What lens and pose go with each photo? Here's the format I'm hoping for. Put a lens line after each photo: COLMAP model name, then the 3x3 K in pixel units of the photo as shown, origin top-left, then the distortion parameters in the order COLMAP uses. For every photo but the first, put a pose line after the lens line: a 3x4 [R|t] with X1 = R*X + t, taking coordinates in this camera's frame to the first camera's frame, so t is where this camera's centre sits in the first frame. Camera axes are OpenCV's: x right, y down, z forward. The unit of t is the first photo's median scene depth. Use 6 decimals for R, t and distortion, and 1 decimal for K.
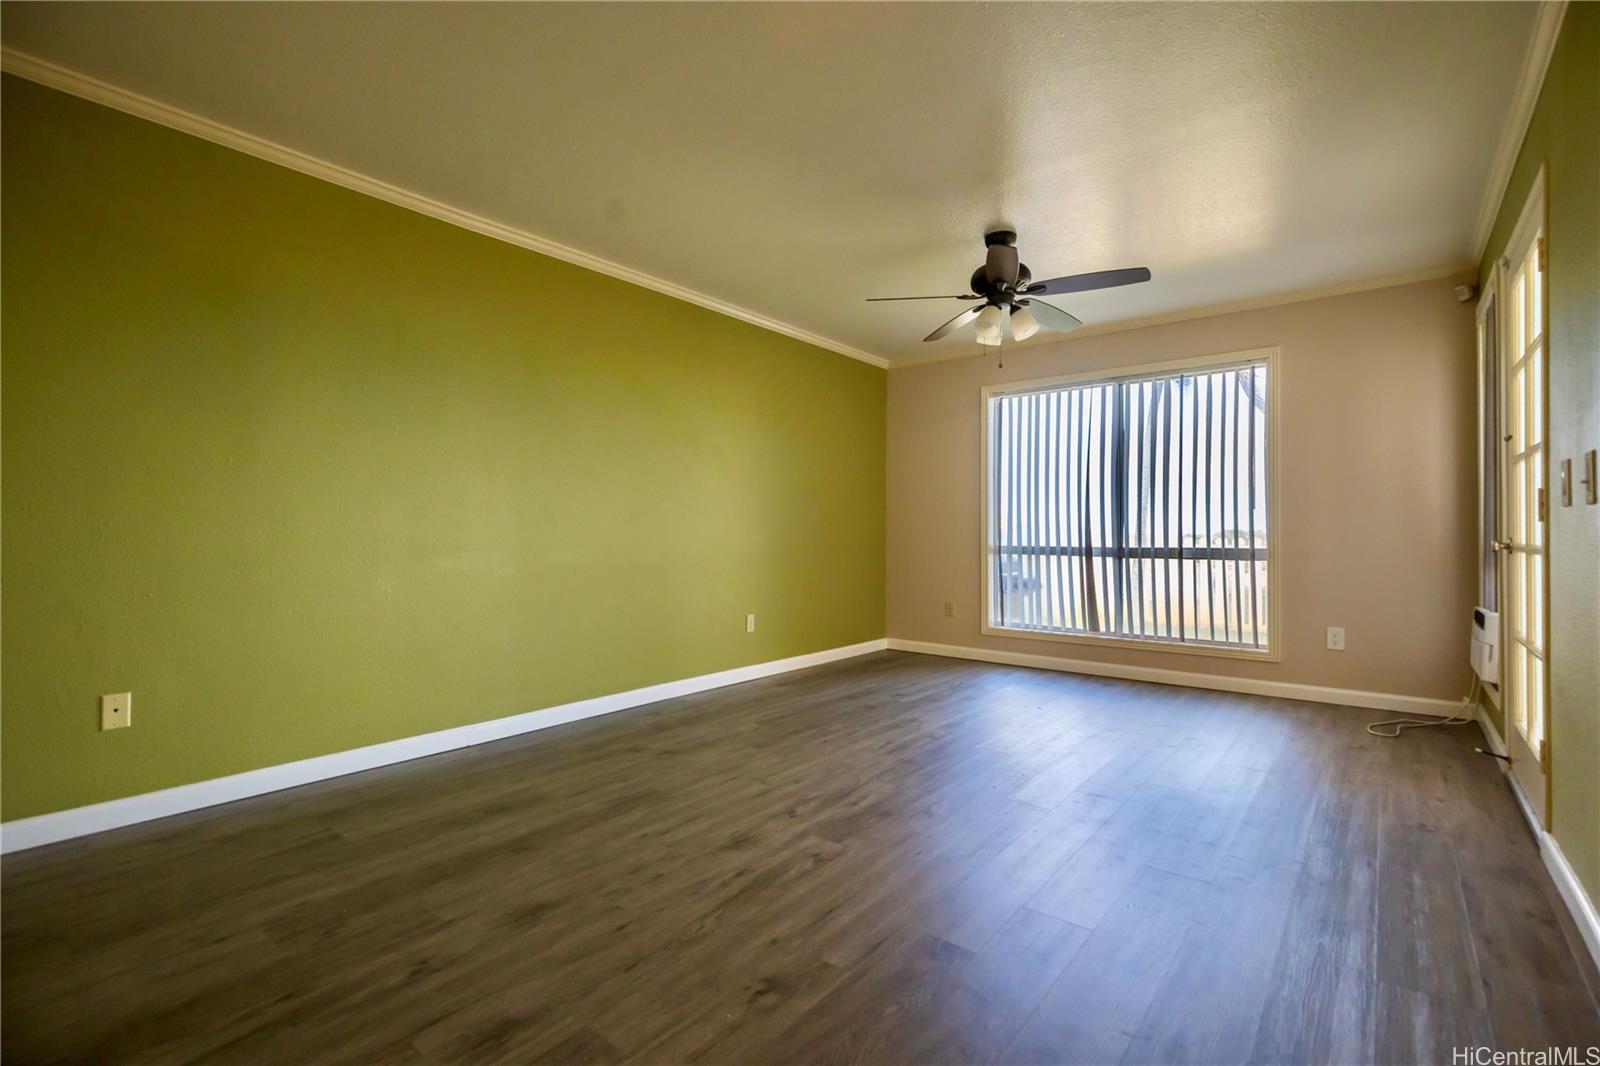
lens RADIAL K [[715.4, 0, 812.4], [0, 715.4, 529.1], [0, 0, 1]] dist [0.009012, -0.000282]
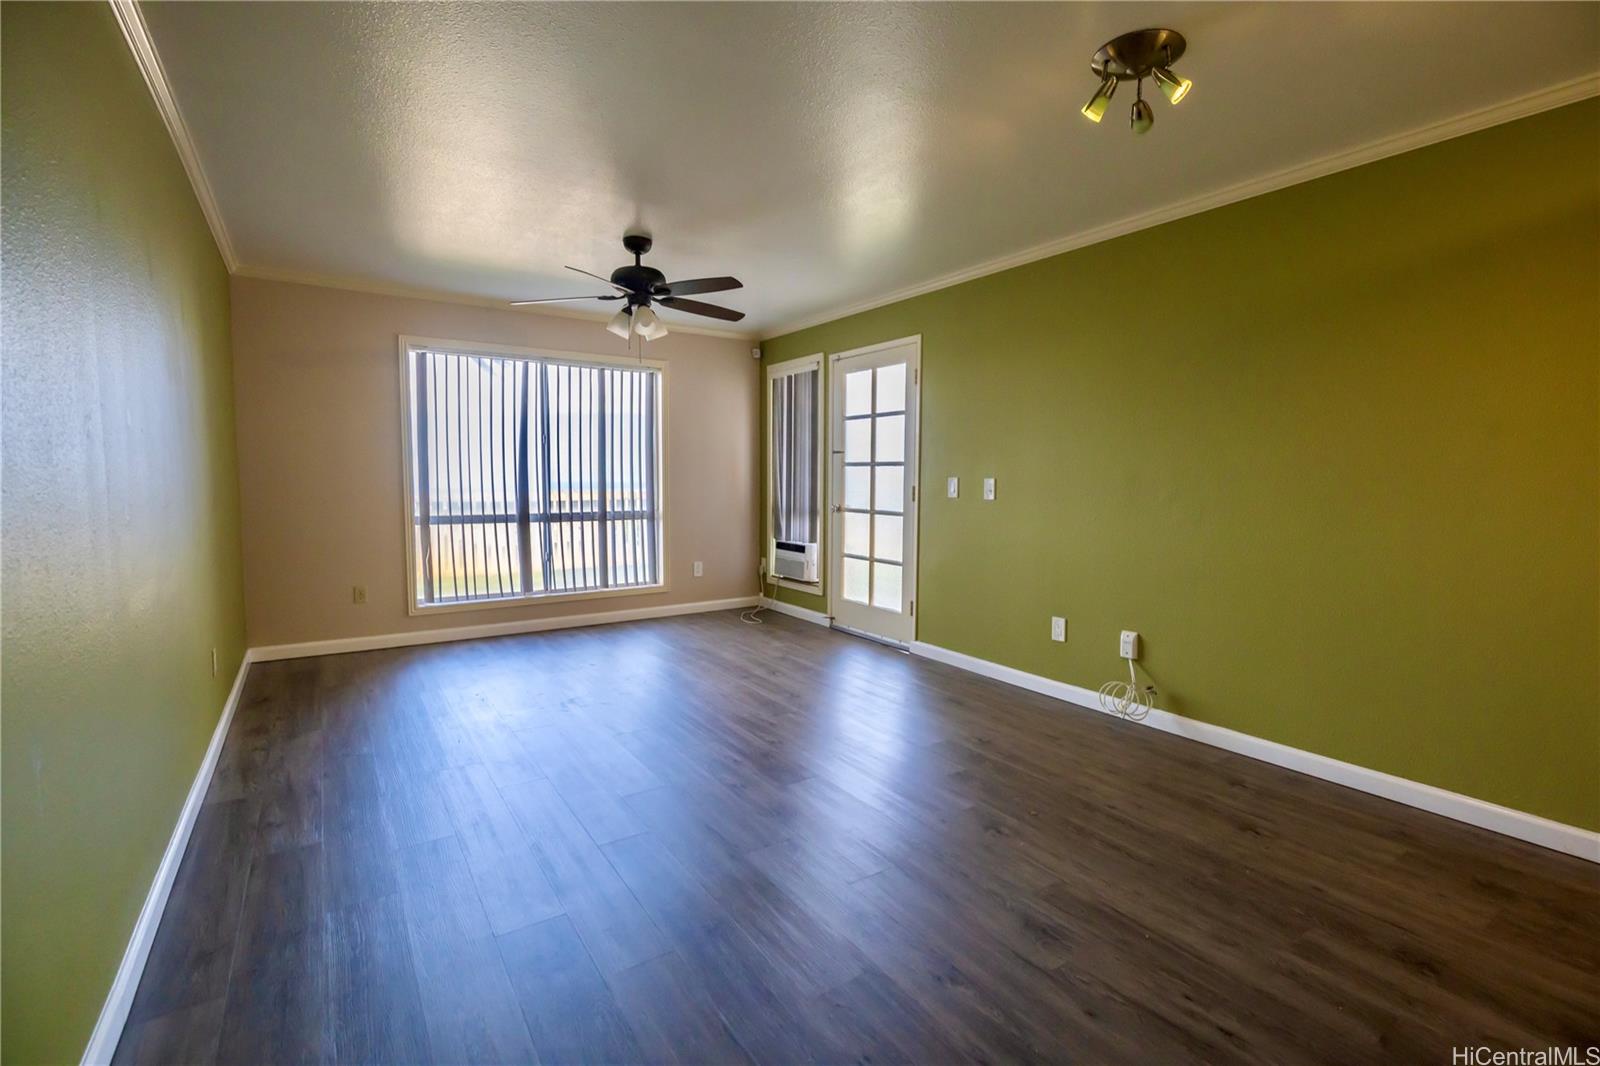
lens RADIAL K [[716.6, 0, 802.5], [0, 716.6, 512.4], [0, 0, 1]] dist [0.001291, -0.000082]
pose [[0.307907, -0.047999, 0.950205, -0.766788], [-0.010268, 0.998501, 0.053767, -0.059094], [-0.951361, -0.026312, 0.306952, 0.440416]]
